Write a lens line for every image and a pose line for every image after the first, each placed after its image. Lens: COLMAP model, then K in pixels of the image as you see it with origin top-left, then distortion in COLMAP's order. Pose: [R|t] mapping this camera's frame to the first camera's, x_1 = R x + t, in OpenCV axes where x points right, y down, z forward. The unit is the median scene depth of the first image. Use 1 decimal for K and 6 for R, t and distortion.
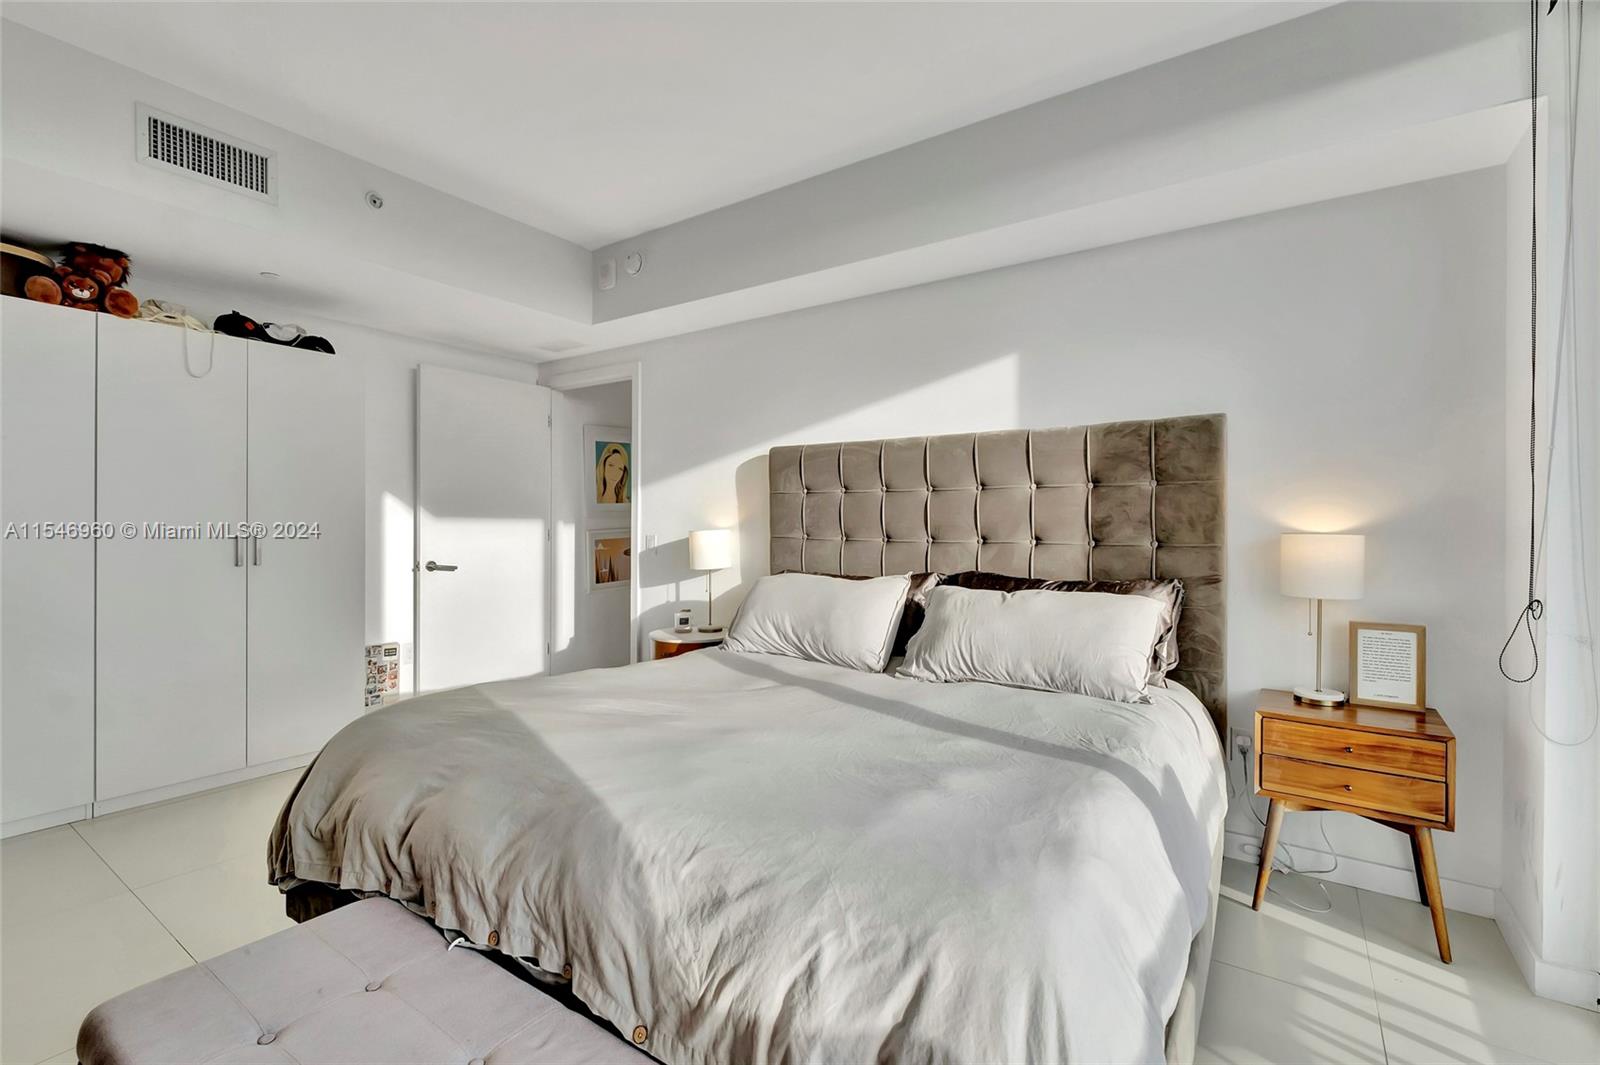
lens RADIAL K [[697.6, 0, 798.9], [0, 697.6, 506.7], [0, 0, 1]] dist [-0.001835, -0.001014]
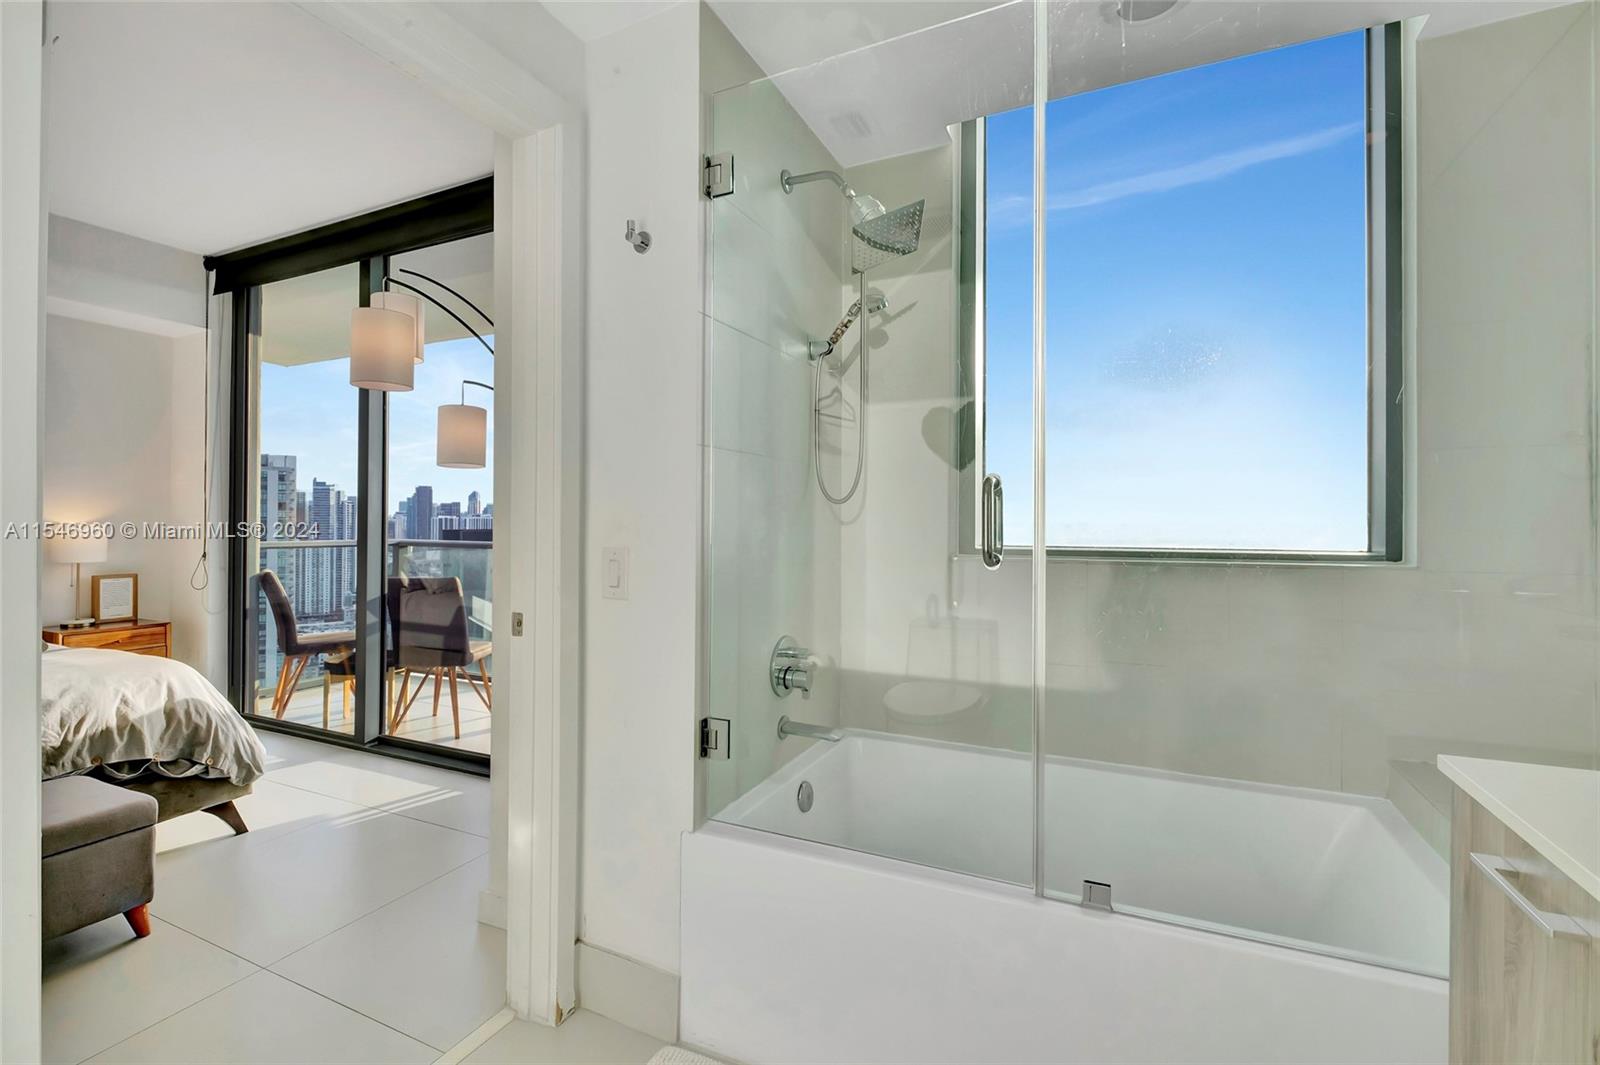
lens RADIAL K [[697.6, 0, 798.9], [0, 697.6, 506.7], [0, 0, 1]] dist [-0.001835, -0.001014]
pose [[-0.181589, 0.019025, 0.983190, -1.220058], [-0.034618, 0.999069, -0.025726, -0.016635], [-0.982765, -0.038708, -0.180761, -0.374731]]
